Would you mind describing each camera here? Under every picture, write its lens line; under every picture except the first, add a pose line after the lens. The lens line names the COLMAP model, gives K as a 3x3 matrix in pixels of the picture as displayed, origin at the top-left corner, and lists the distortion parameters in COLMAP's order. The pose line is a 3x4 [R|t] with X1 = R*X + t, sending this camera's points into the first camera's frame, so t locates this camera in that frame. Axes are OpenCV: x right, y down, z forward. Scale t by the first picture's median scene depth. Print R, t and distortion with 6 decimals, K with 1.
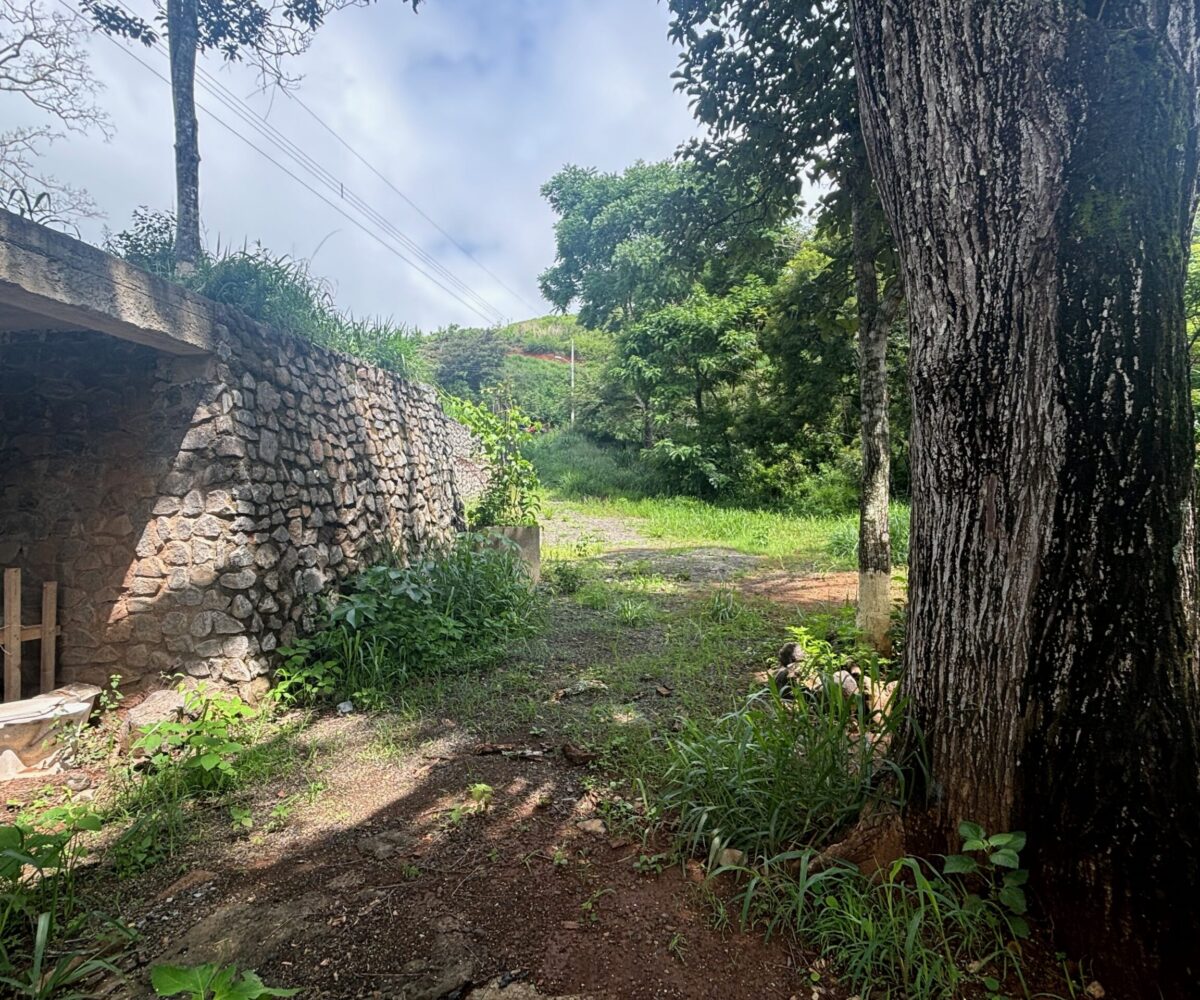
lens RADIAL K [[659.7, 0, 594.6], [0, 659.7, 503.0], [0, 0, 1]] dist [0.001912, -0.000027]
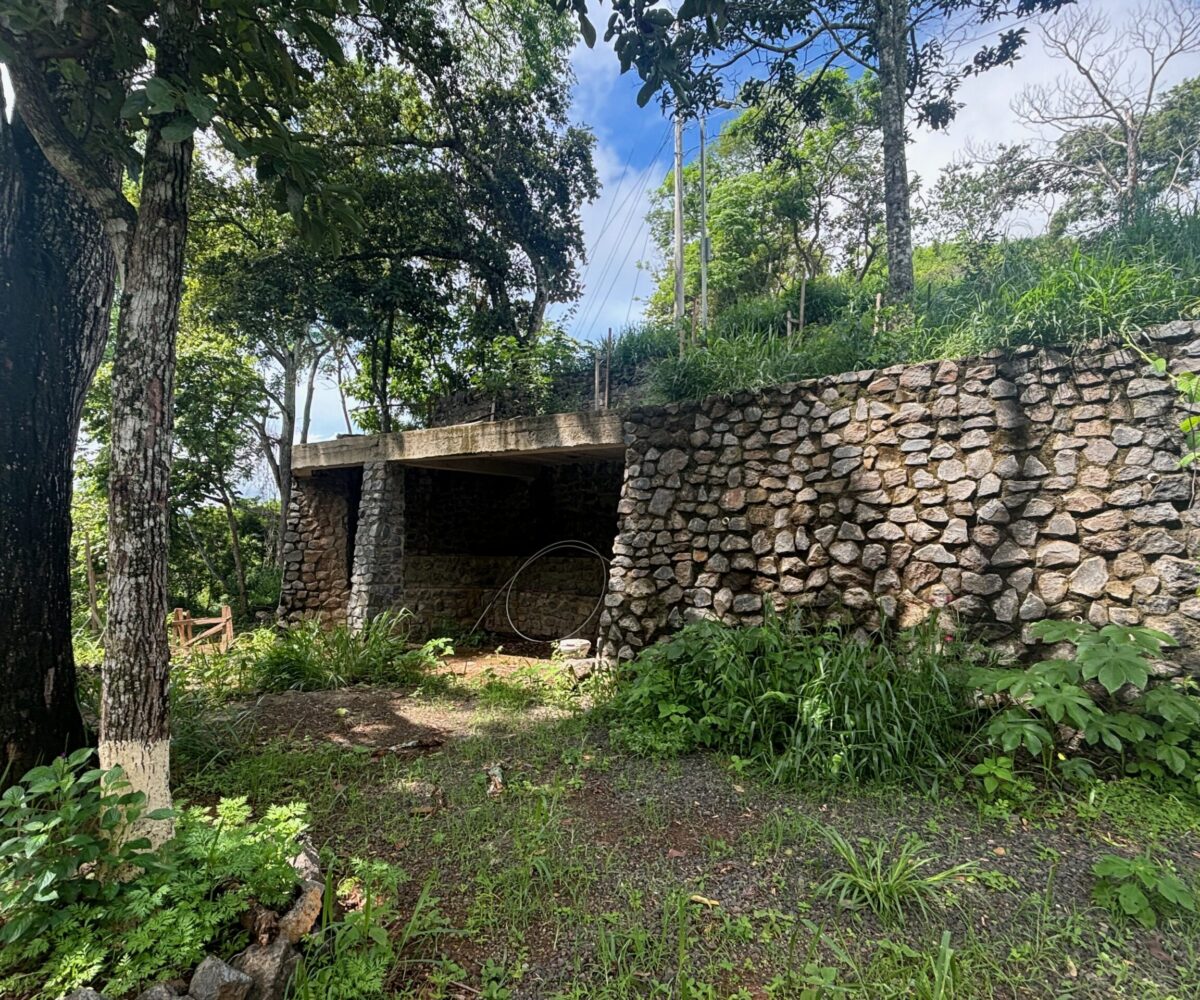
lens RADIAL K [[659.7, 0, 600.3], [0, 659.7, 500.5], [0, 0, 1]] dist [0.001912, -0.000027]
pose [[-0.449124, -0.017125, -0.893306, 0.676545], [0.001180, 0.999804, -0.019760, -0.063556], [0.893469, -0.009928, -0.449015, 1.444804]]
